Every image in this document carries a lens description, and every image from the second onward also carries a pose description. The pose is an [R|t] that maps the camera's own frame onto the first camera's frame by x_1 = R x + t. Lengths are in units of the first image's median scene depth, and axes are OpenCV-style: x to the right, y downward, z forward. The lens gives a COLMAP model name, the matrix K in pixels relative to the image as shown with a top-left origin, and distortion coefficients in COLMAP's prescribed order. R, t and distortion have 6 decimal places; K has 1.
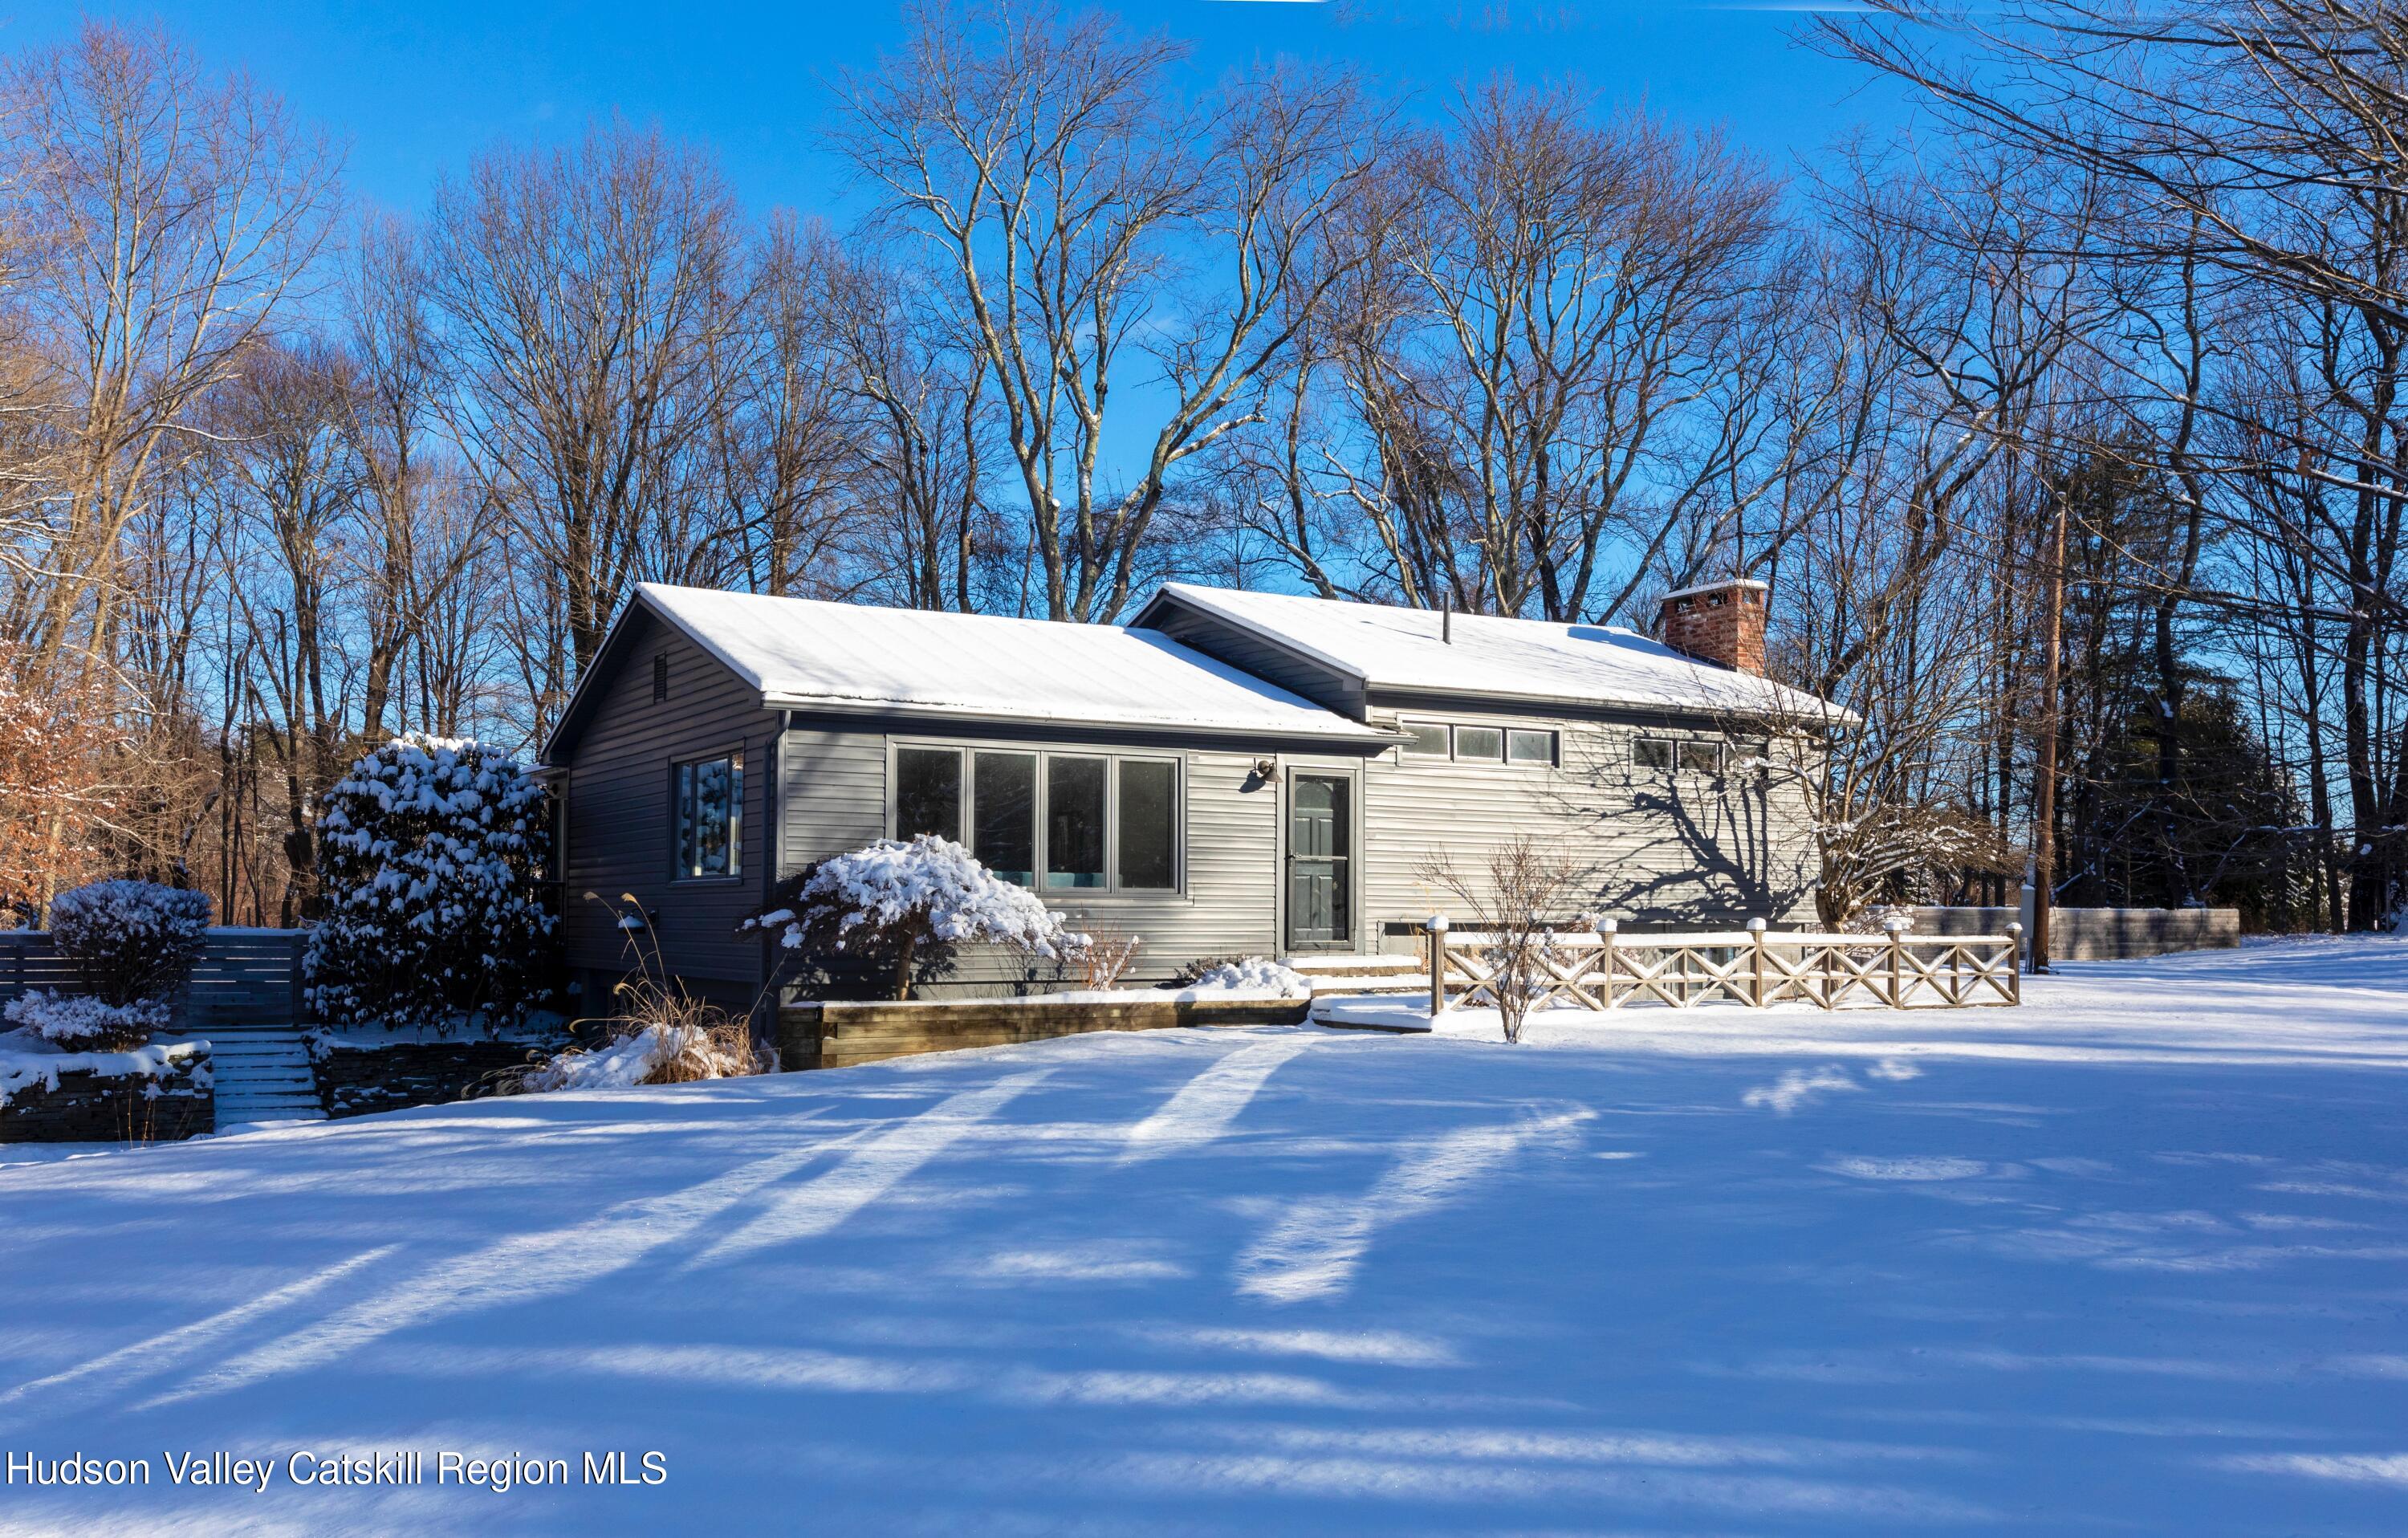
lens RADIAL K [[1986.6, 0, 1203.4], [0, 1986.6, 820.6], [0, 0, 1]] dist [0.006810, -0.006814]
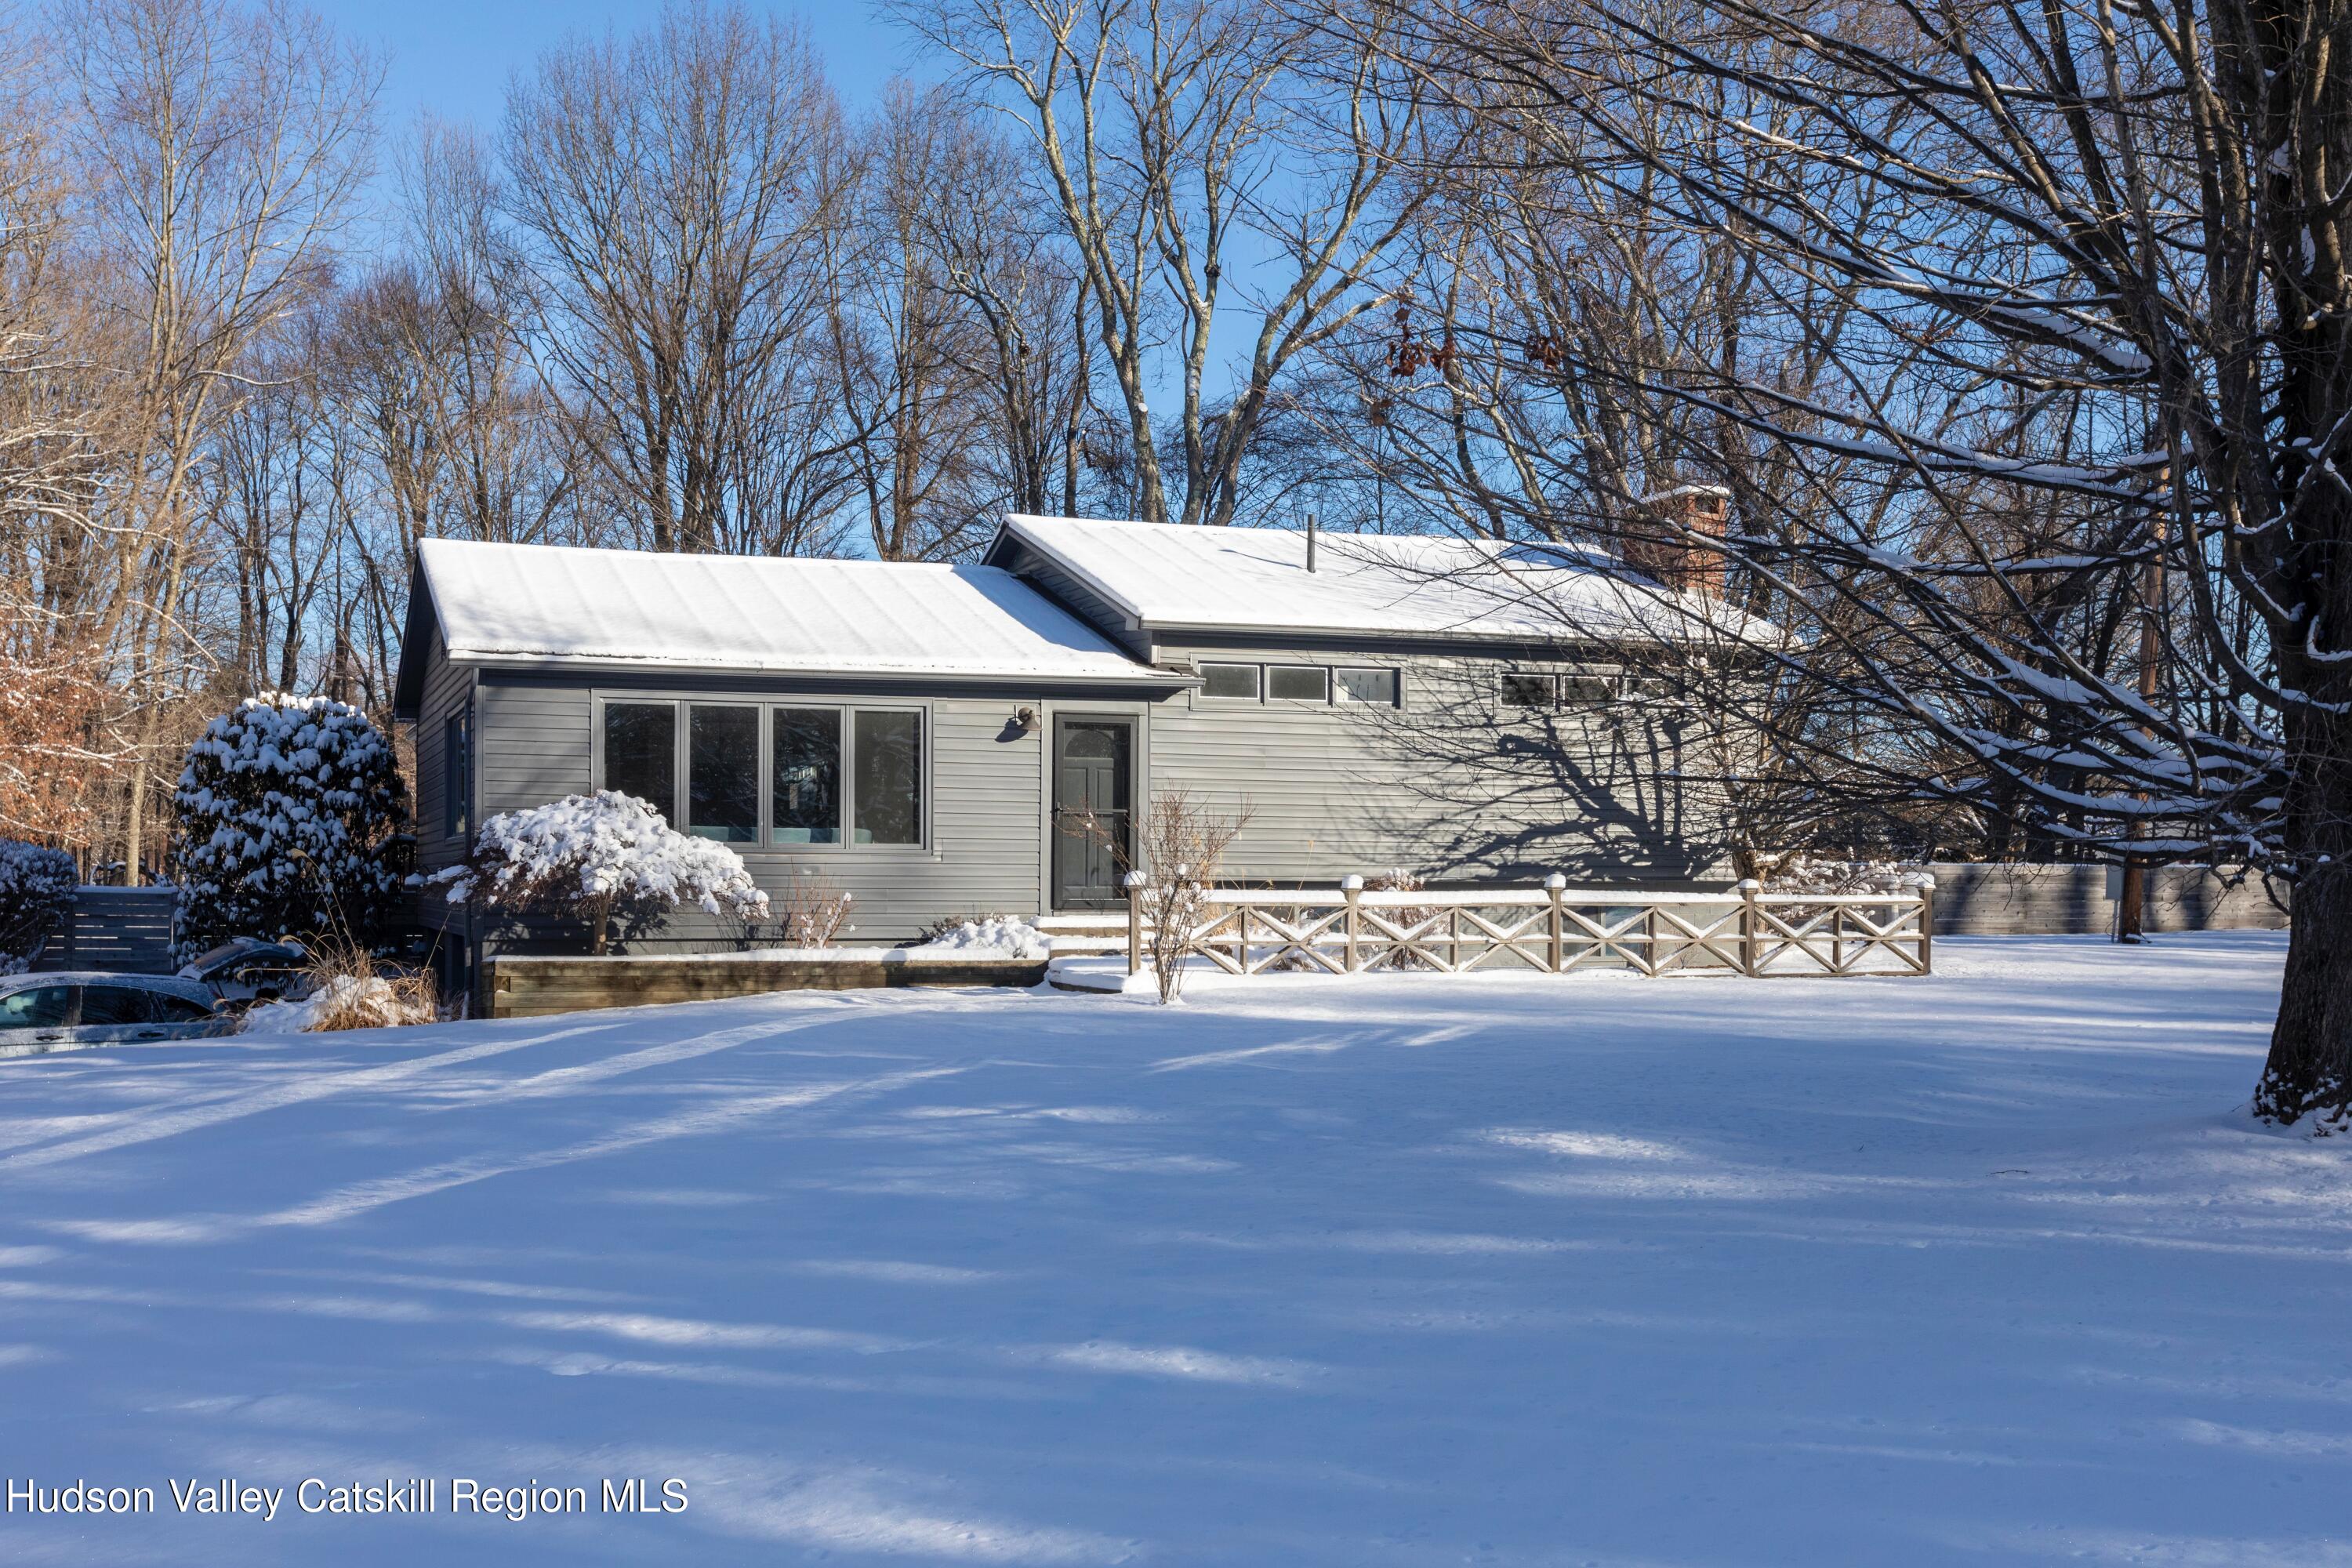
lens RADIAL K [[2345.0, 0, 1036.8], [0, 2345.0, 883.0], [0, 0, 1]] dist [0.002750, 0.002469]
pose [[0.975907, -0.000189, -0.218188, 0.253923], [0.010900, 0.998793, 0.047888, -0.000240], [0.217915, -0.049112, 0.974731, -0.078393]]
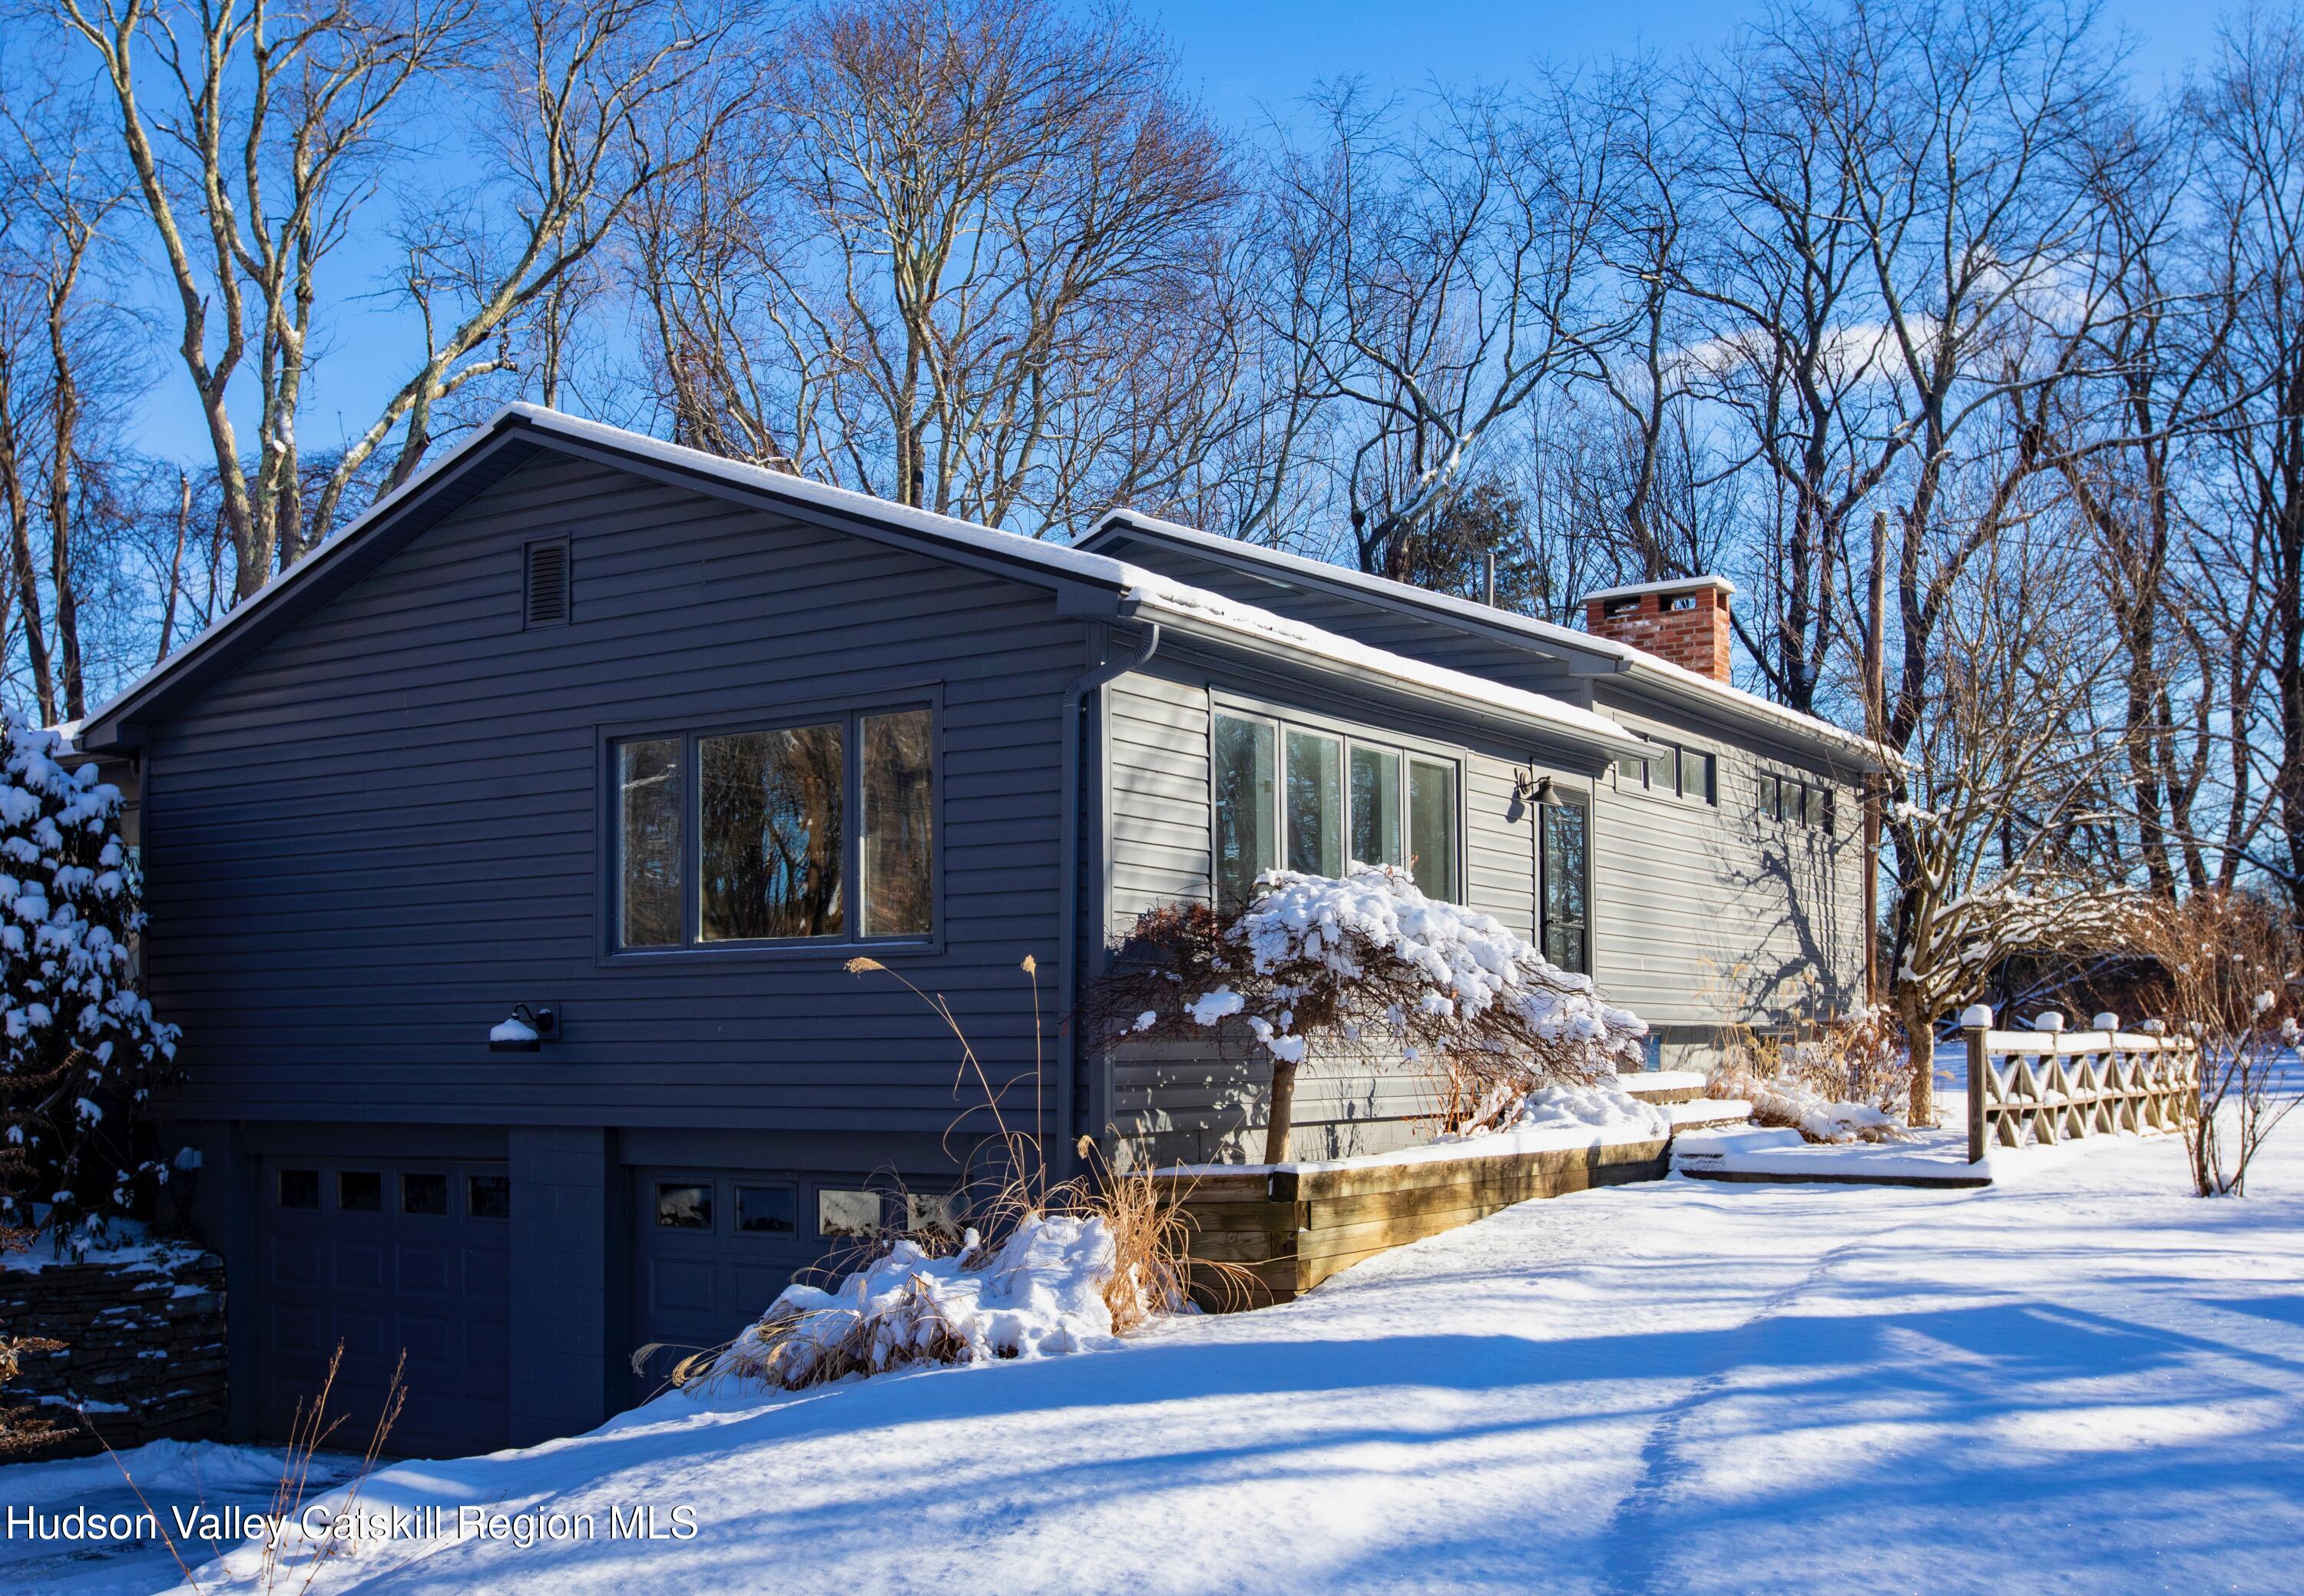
lens RADIAL K [[2375.0, 0, 1051.2], [0, 2375.0, 960.9], [0, 0, 1]] dist [-0.020842, 0.139256]
pose [[0.915246, 0.006813, 0.402838, -0.381191], [-0.010234, 0.999928, 0.006342, 0.024635], [-0.402766, -0.009927, 0.915249, 0.326986]]
